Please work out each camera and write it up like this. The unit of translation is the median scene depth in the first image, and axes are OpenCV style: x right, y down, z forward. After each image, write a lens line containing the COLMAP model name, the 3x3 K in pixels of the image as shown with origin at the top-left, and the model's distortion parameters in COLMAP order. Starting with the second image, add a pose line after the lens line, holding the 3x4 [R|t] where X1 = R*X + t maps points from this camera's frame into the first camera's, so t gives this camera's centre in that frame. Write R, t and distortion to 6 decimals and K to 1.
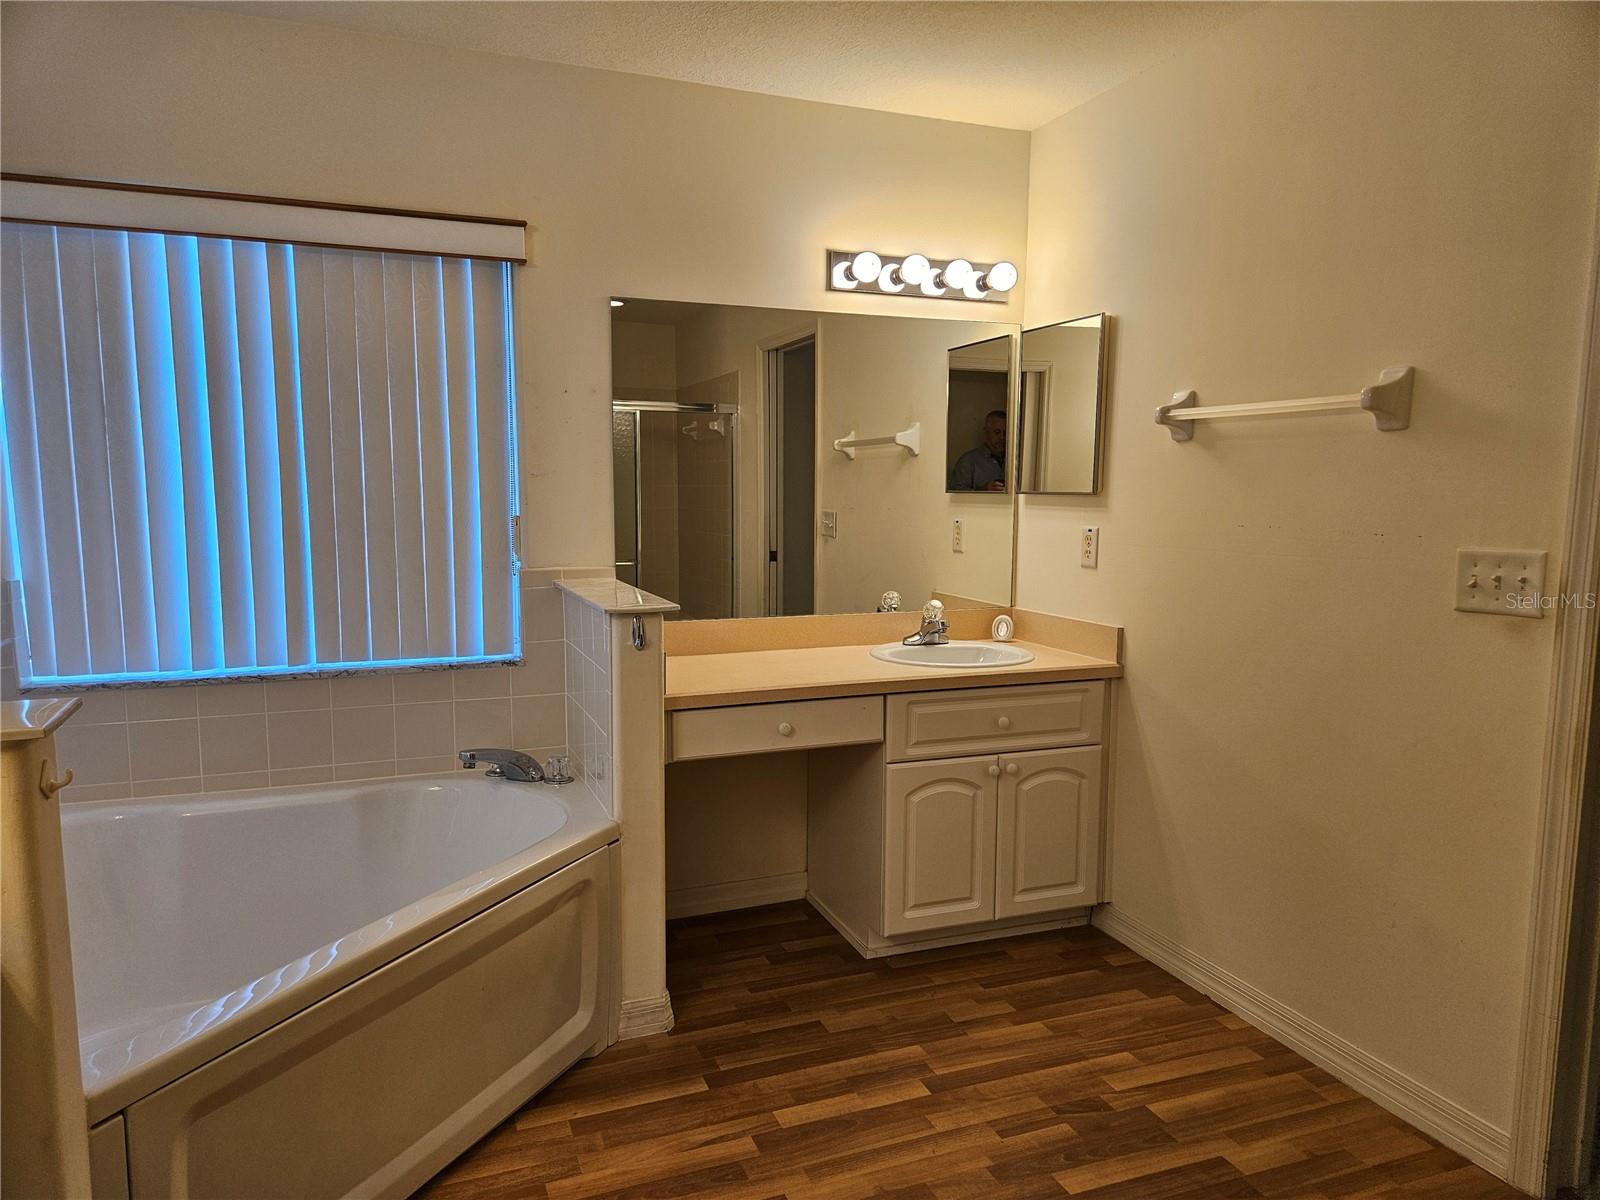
lens RADIAL K [[1070.5, 0, 788.0], [0, 1070.5, 606.0], [0, 0, 1]] dist [0.068161, -0.049928]
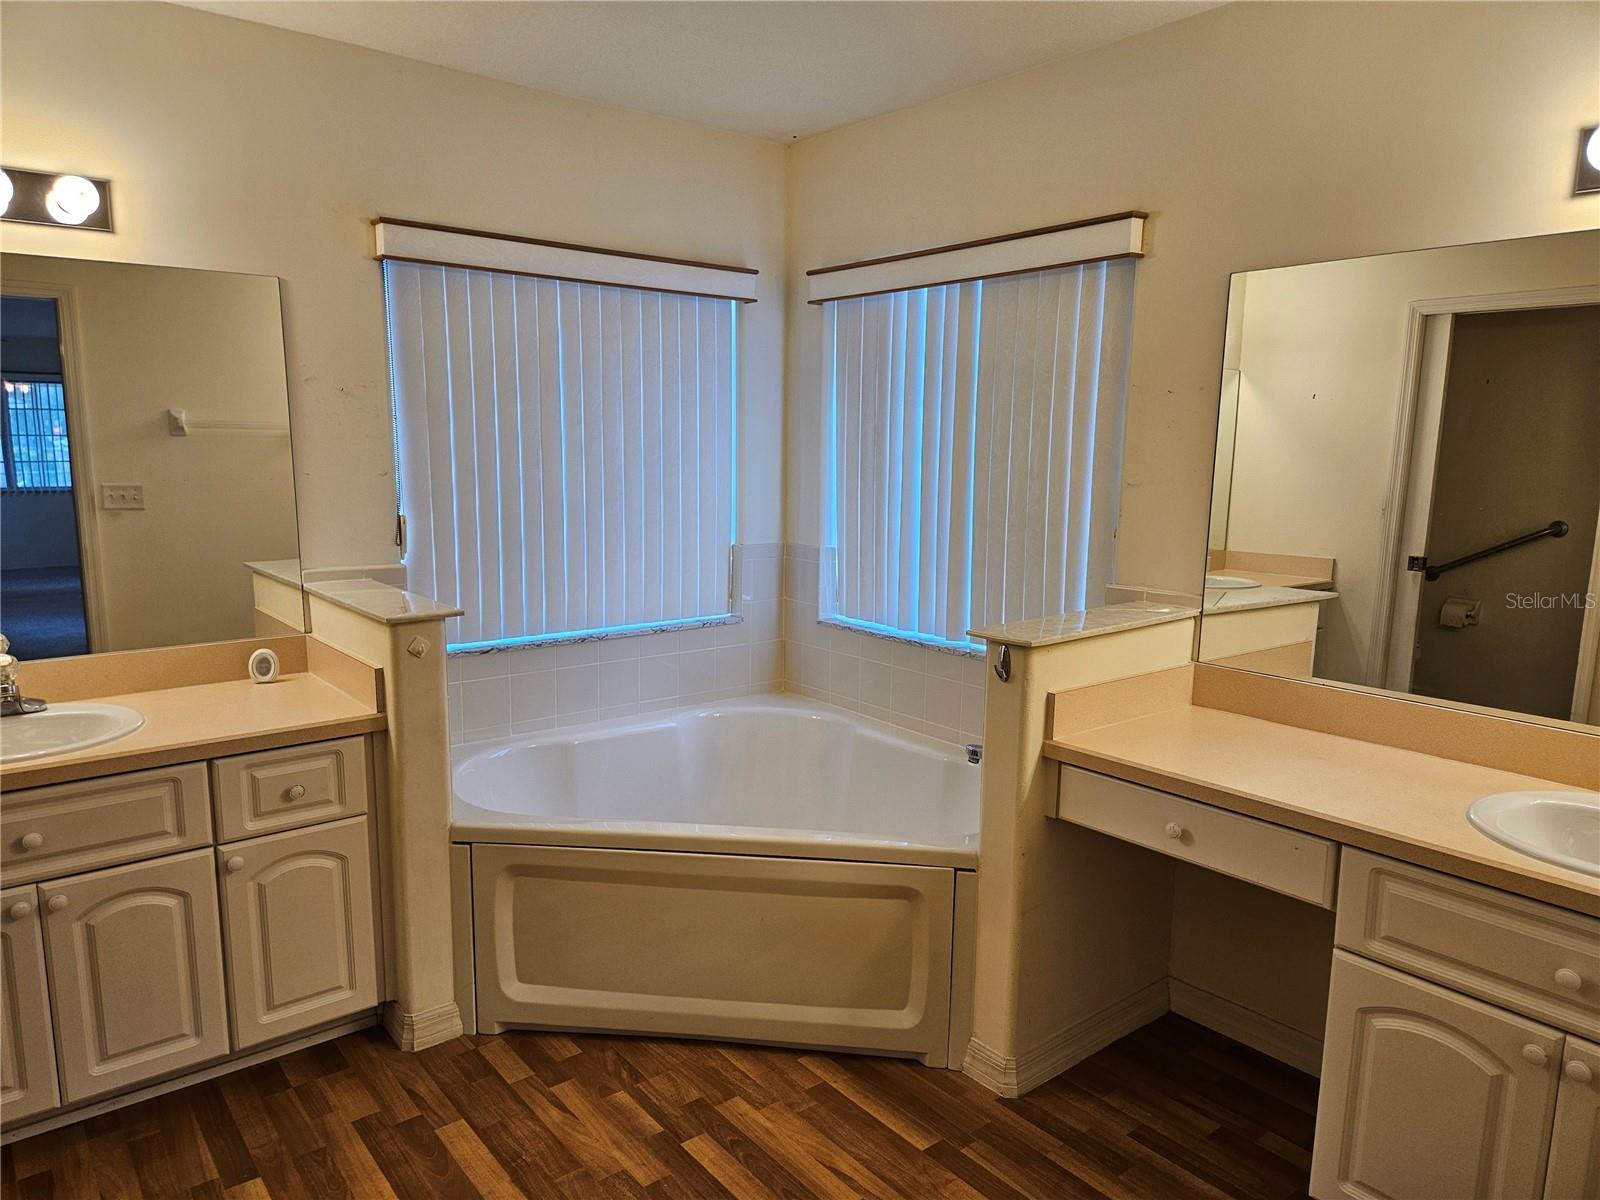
lens RADIAL K [[1070.5, 0, 786.3], [0, 1070.5, 598.8], [0, 0, 1]] dist [0.068161, -0.049928]
pose [[0.307398, 0.141032, -0.941072, 0.619001], [-0.120311, 0.986780, 0.108583, -0.100113], [0.943945, 0.079843, 0.320302, 0.477678]]
